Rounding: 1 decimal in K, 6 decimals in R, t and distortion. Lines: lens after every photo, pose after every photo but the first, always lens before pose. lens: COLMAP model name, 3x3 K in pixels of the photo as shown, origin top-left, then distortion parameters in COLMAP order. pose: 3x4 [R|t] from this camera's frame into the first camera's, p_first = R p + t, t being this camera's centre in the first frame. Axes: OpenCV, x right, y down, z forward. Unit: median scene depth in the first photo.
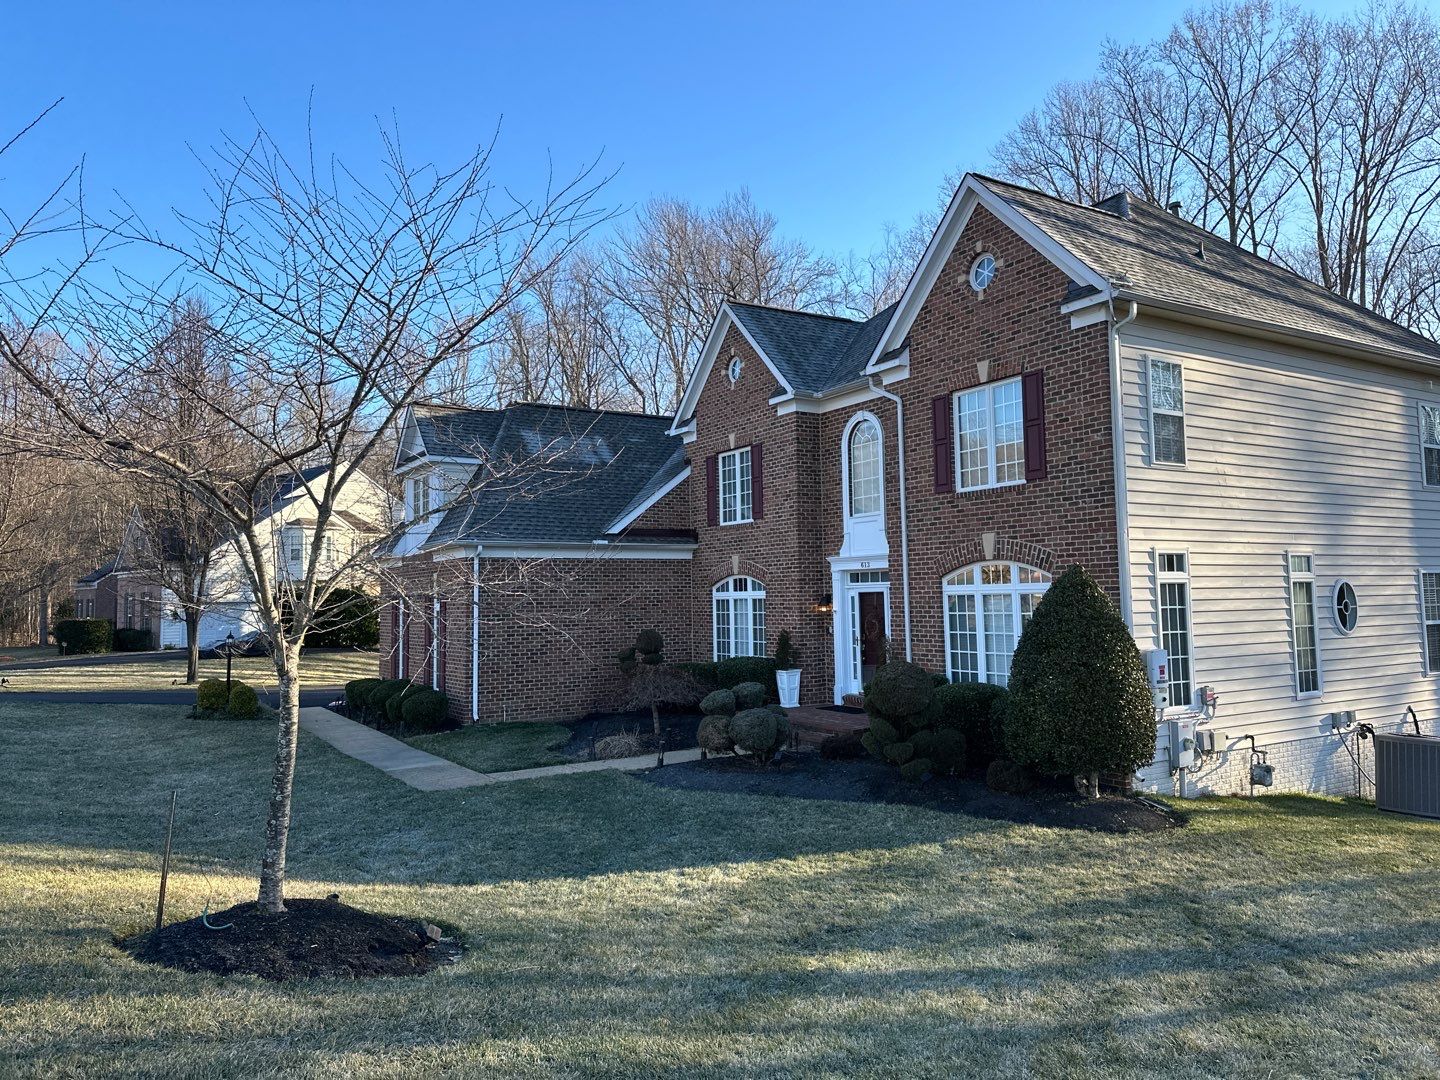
lens RADIAL K [[998.5, 0, 715.6], [0, 998.5, 523.9], [0, 0, 1]] dist [0.072384, -0.040026]
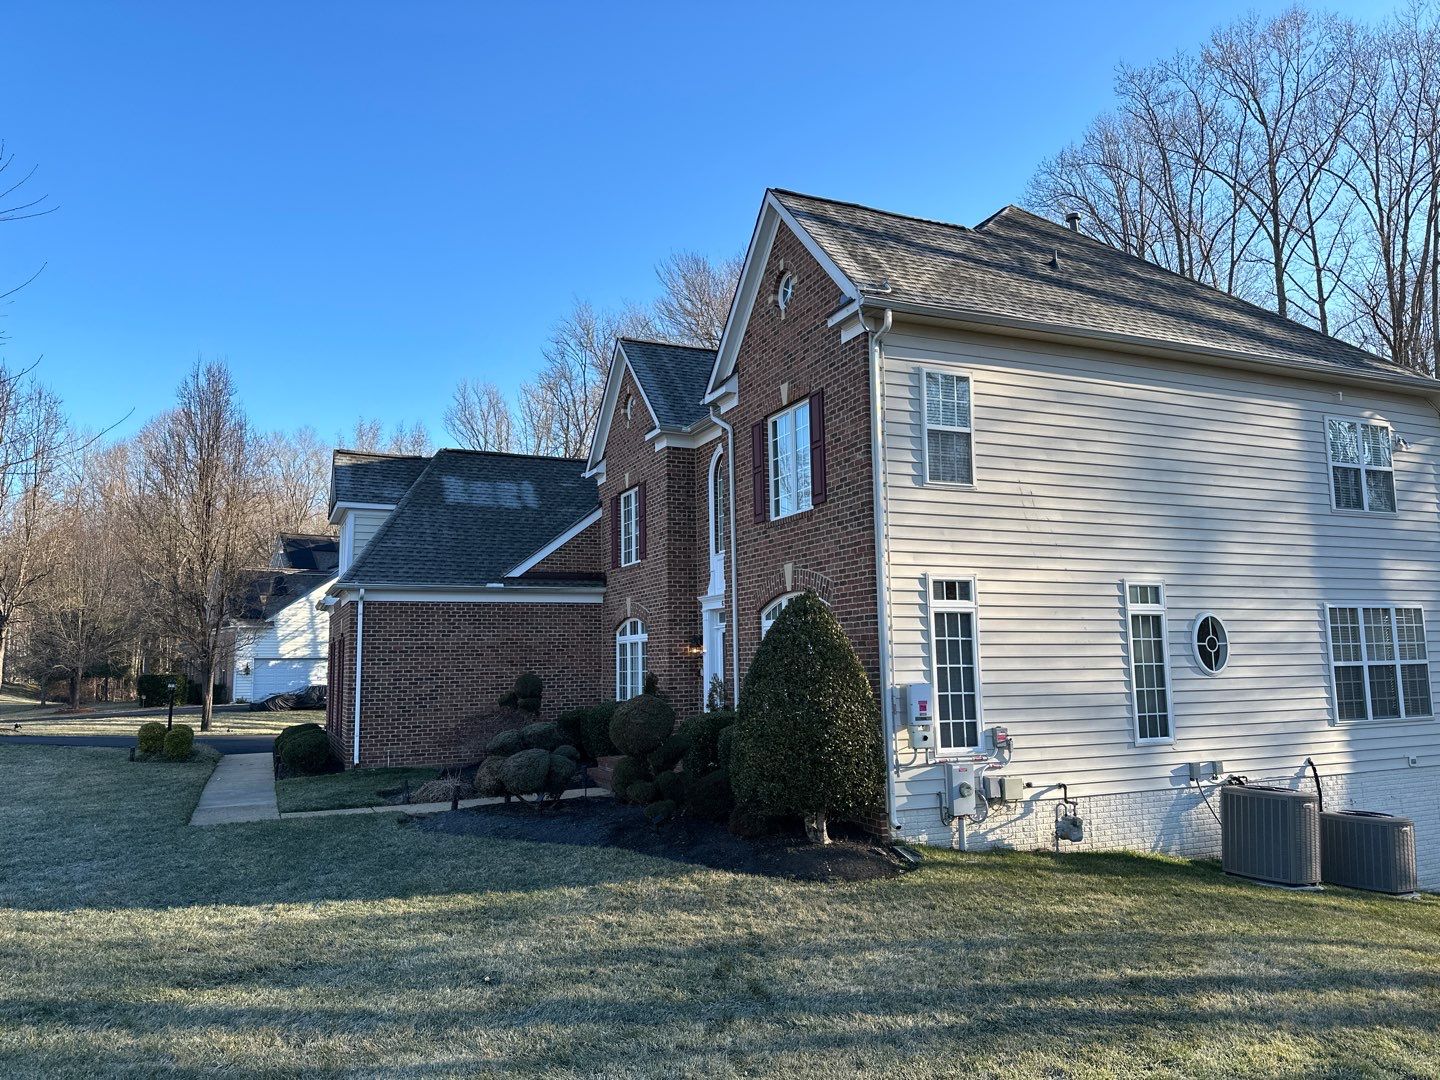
lens RADIAL K [[998.5, 0, 721.3], [0, 998.5, 540.7], [0, 0, 1]] dist [0.072384, -0.040026]
pose [[0.991109, -0.014548, -0.132254, 0.314949], [0.008460, 0.998883, -0.046482, 0.029323], [0.132783, 0.044950, 0.990125, 0.059919]]
